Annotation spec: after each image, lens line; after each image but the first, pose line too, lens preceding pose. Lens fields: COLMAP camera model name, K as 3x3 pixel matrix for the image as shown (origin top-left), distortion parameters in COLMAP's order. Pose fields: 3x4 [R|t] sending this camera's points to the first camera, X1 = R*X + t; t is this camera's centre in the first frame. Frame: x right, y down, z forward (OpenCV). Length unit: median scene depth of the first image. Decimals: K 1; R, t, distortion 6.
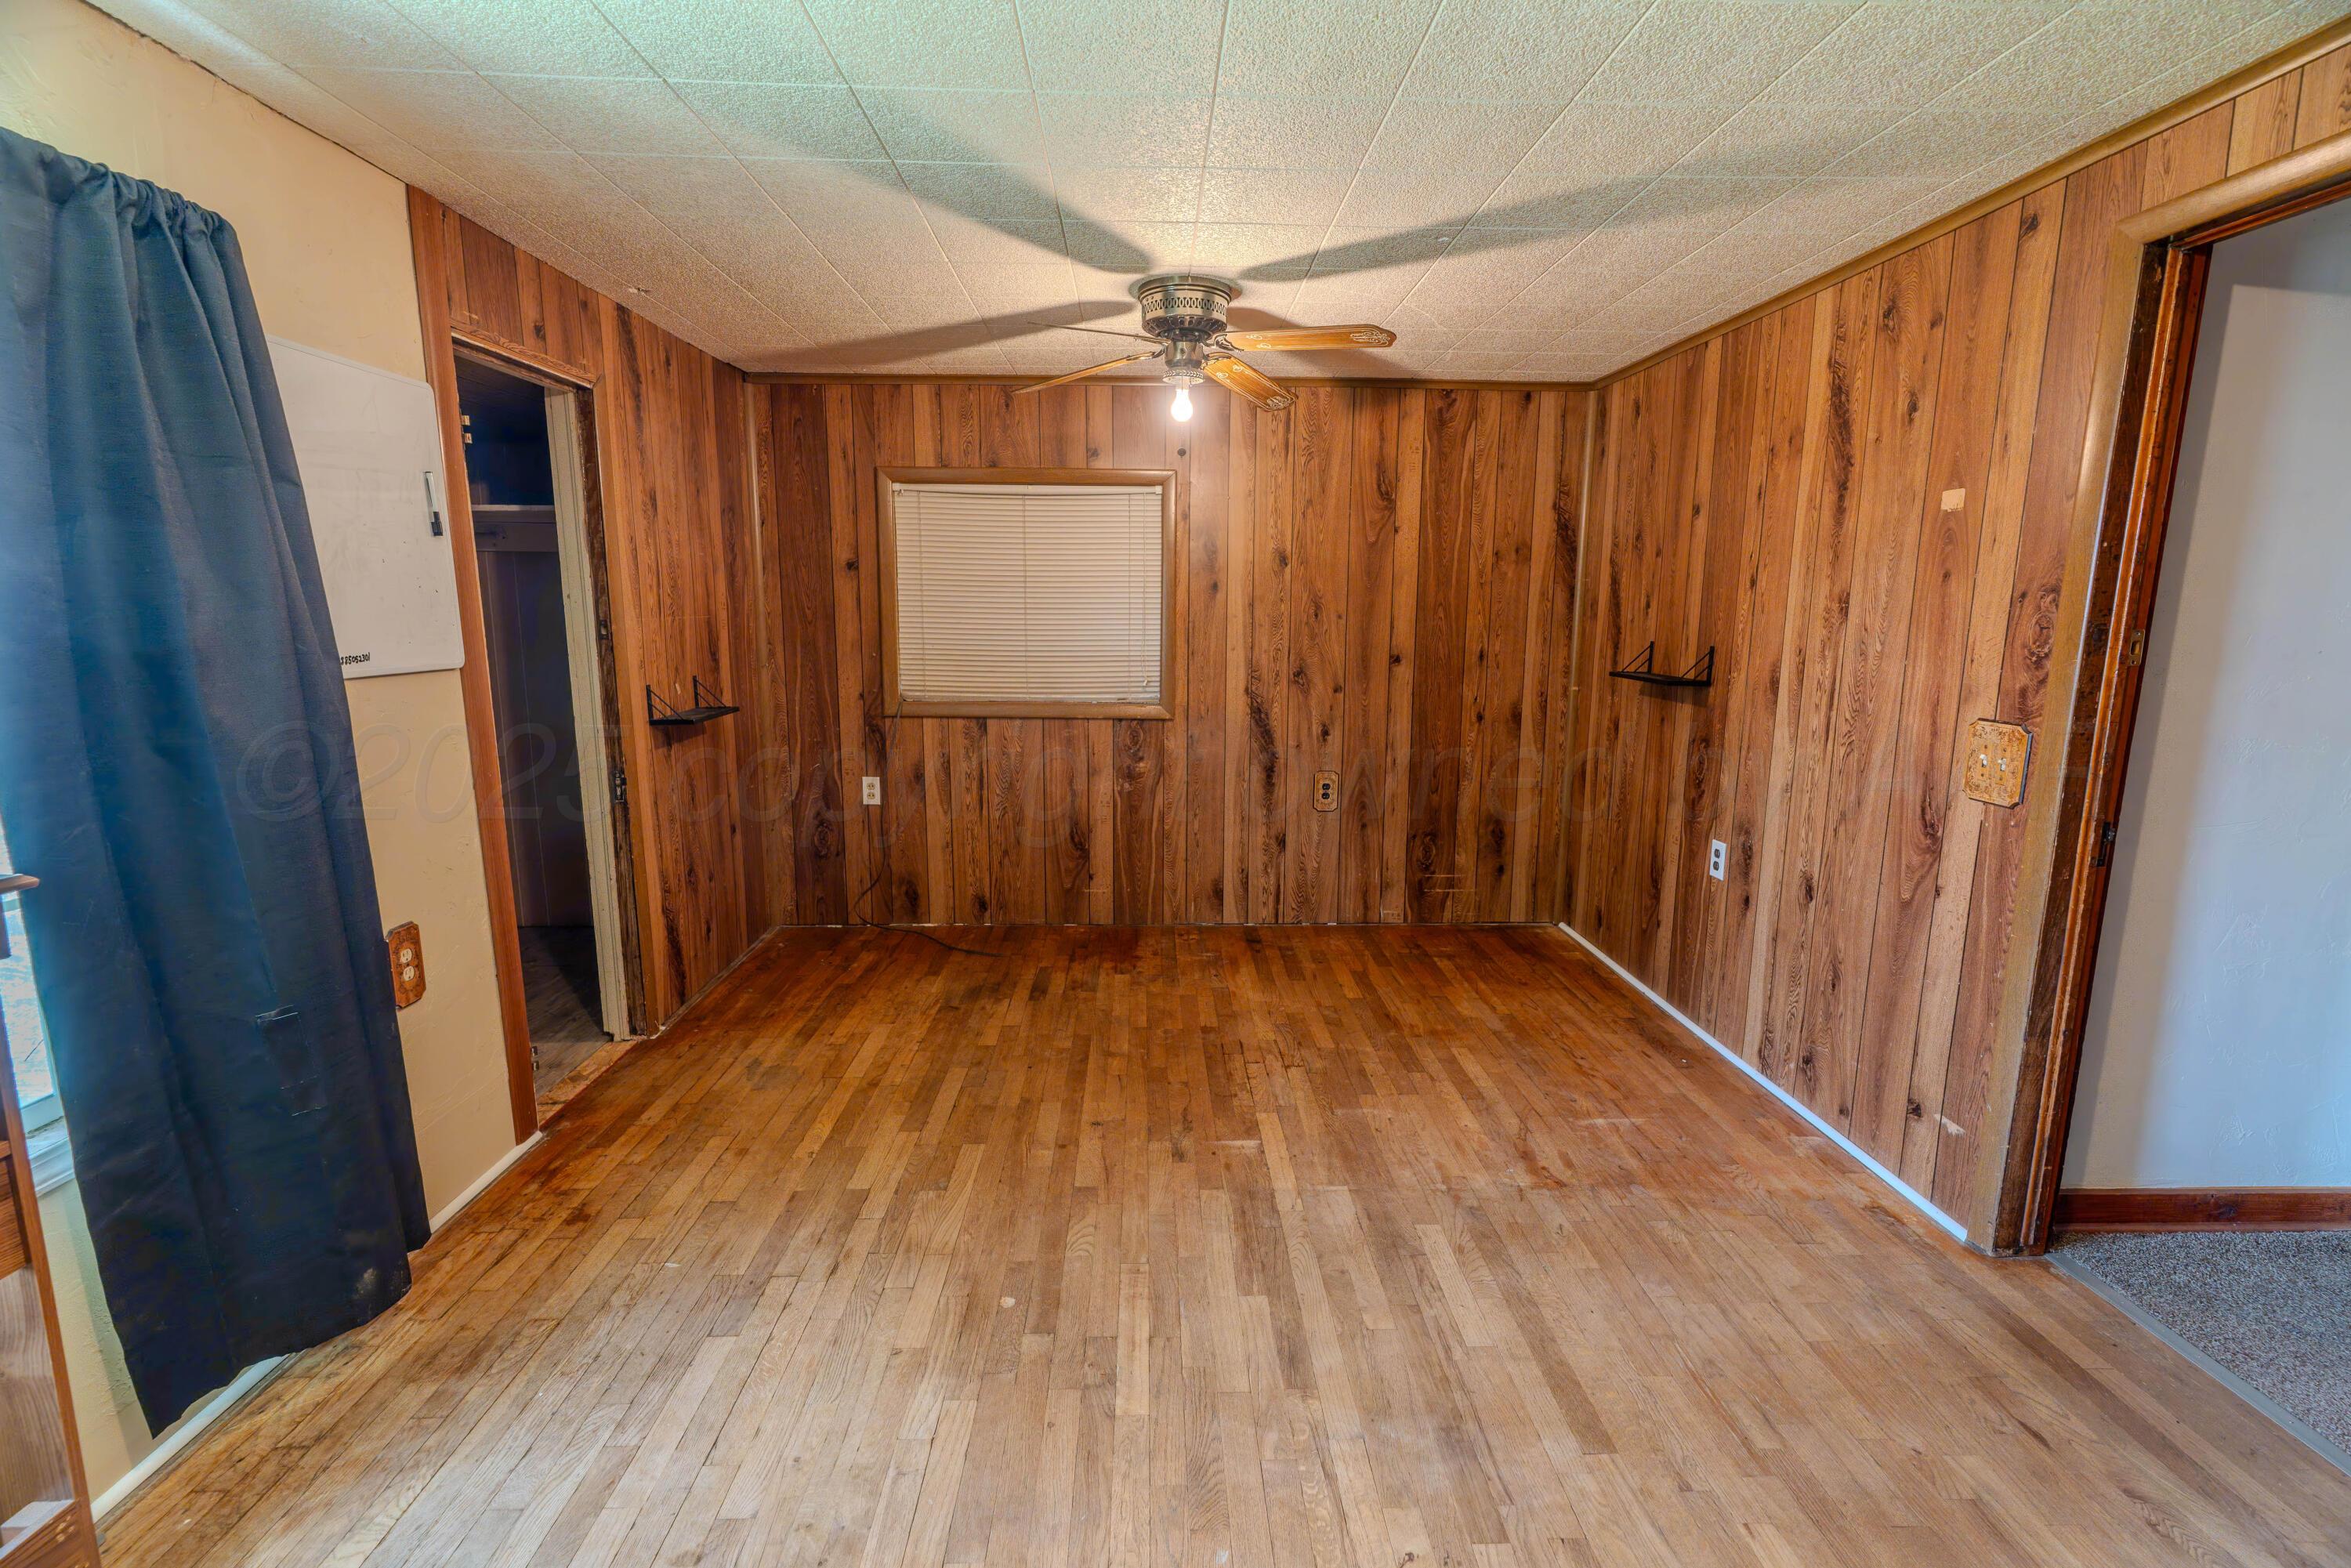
lens RADIAL K [[1075.2, 0, 1181.4], [0, 1075.2, 787.5], [0, 0, 1]] dist [-0.002423, 0.004546]
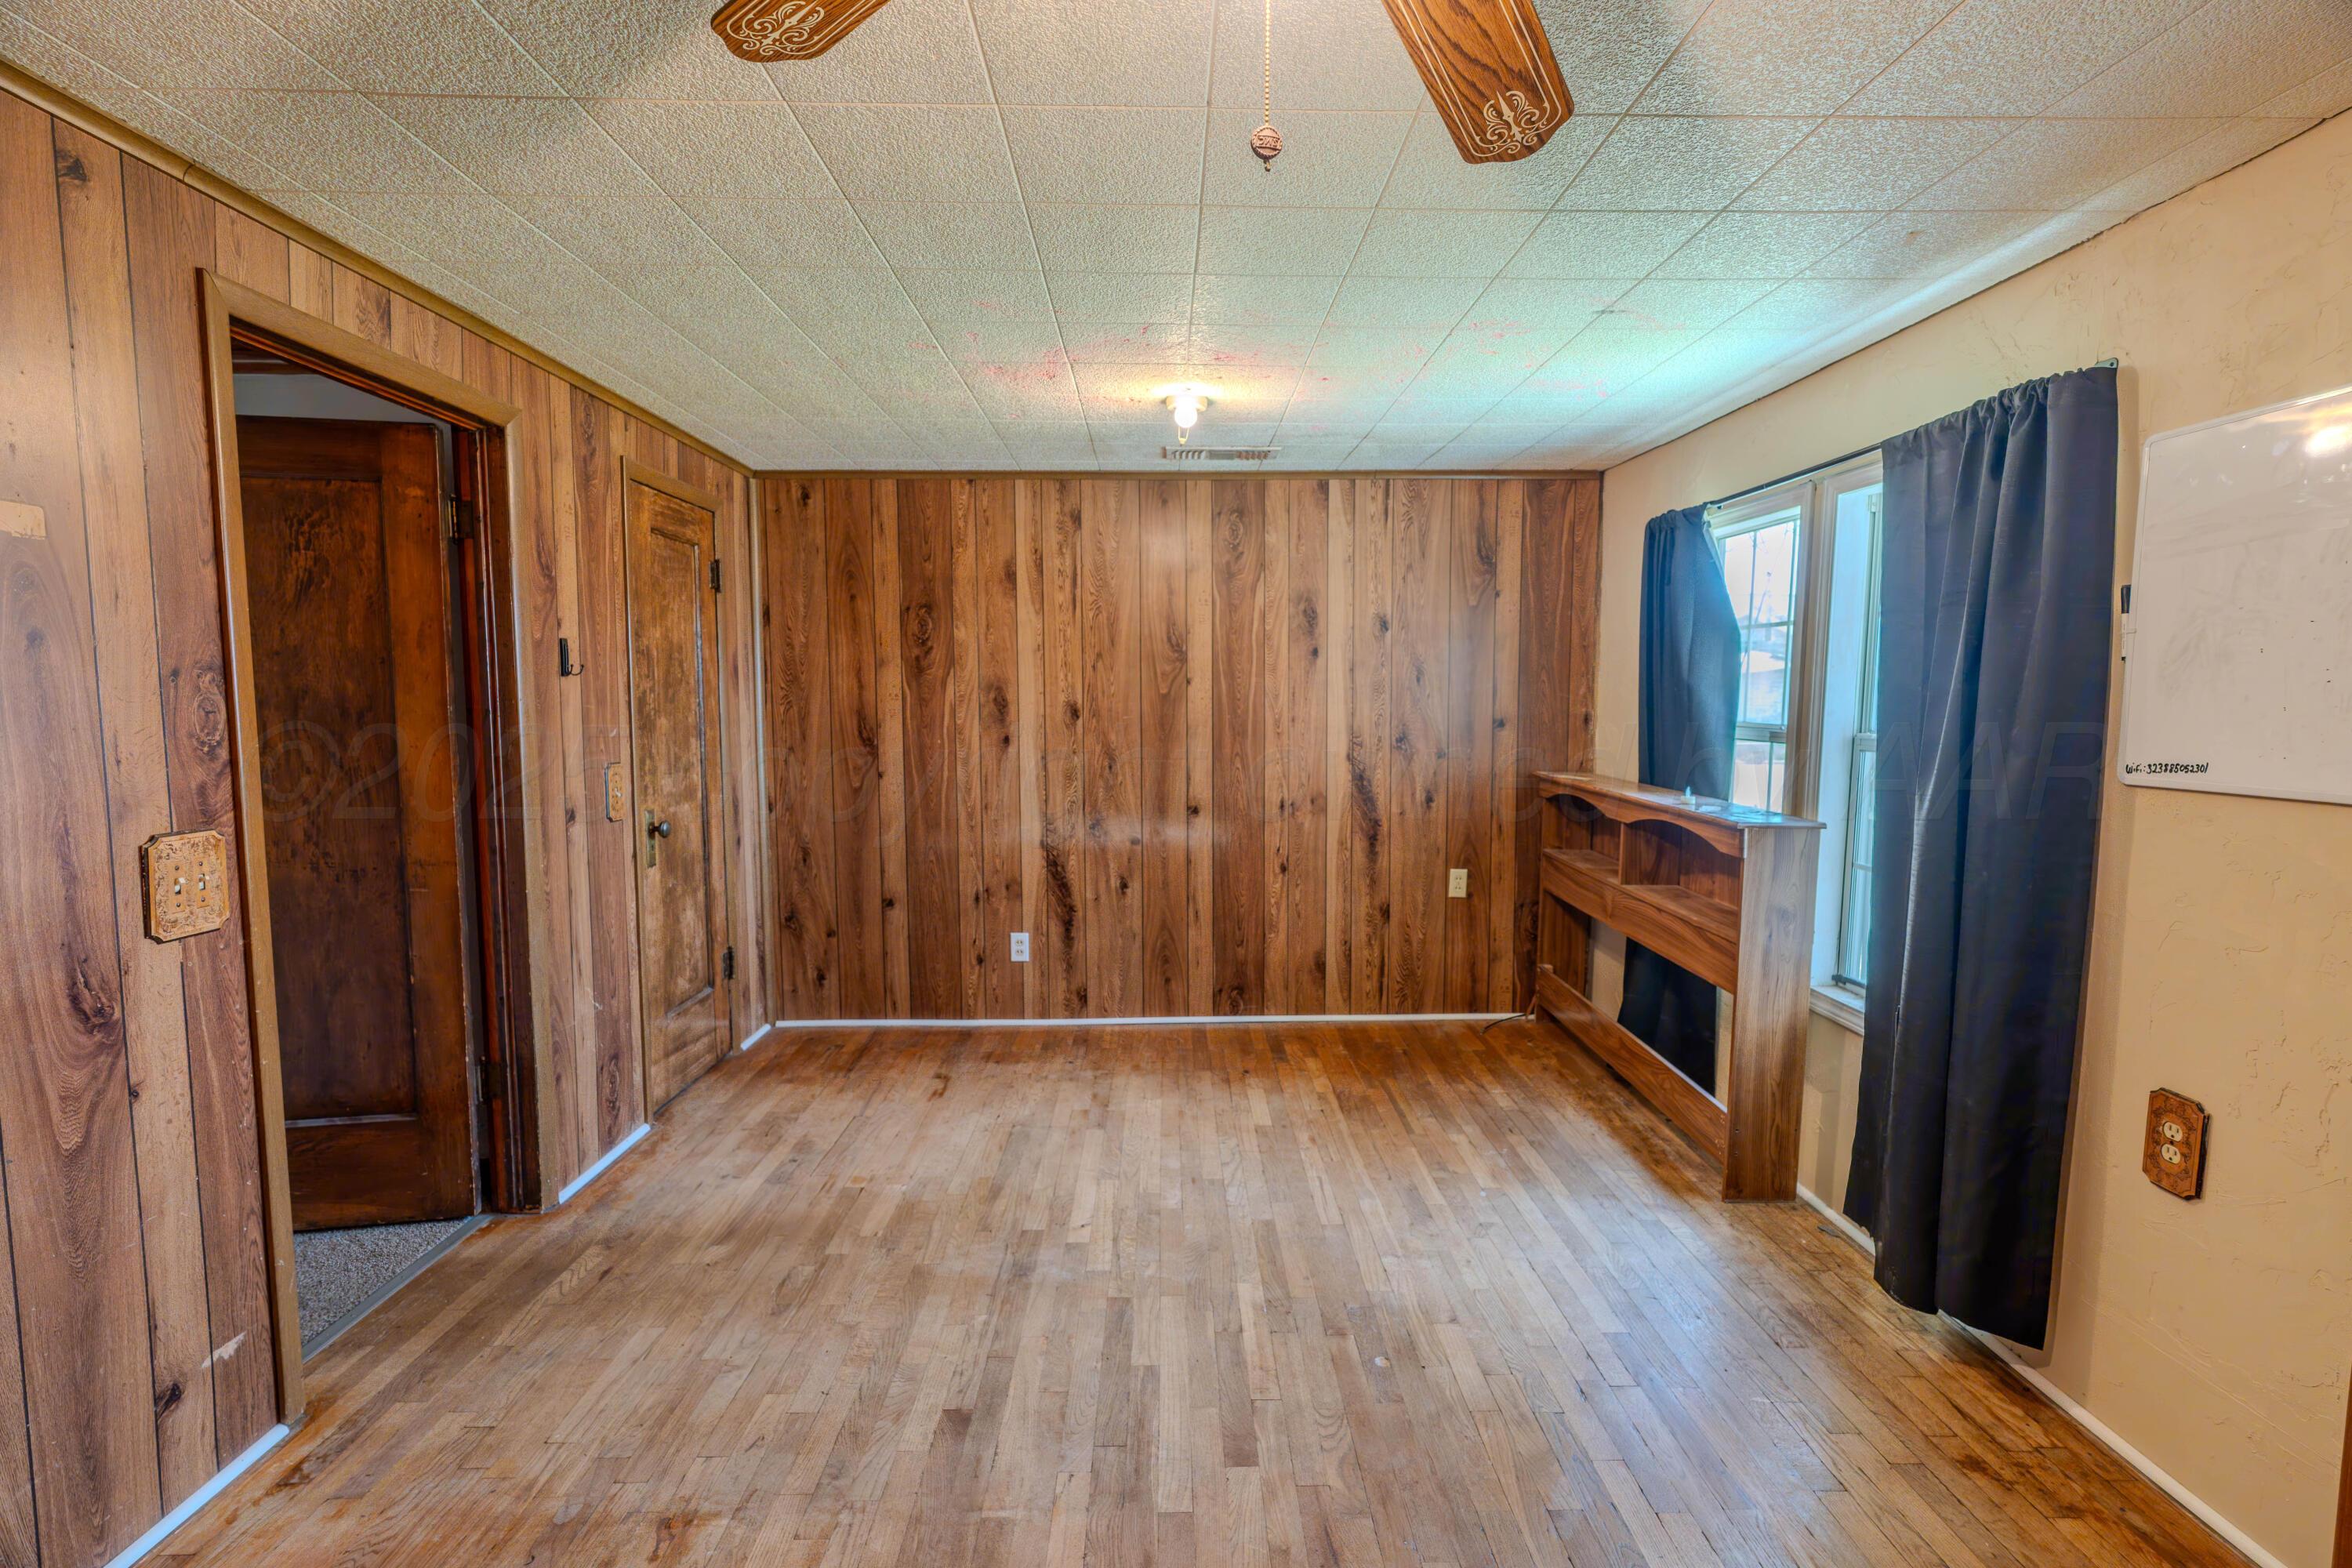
lens RADIAL K [[1075.7, 0, 1181.9], [0, 1075.7, 787.5], [0, 0, 1]] dist [-0.002423, 0.004546]
pose [[-0.999733, -0.012047, 0.019724, 0.016391], [-0.006711, 0.967955, 0.251036, -0.290269], [-0.022116, 0.250836, -0.967777, 1.708397]]
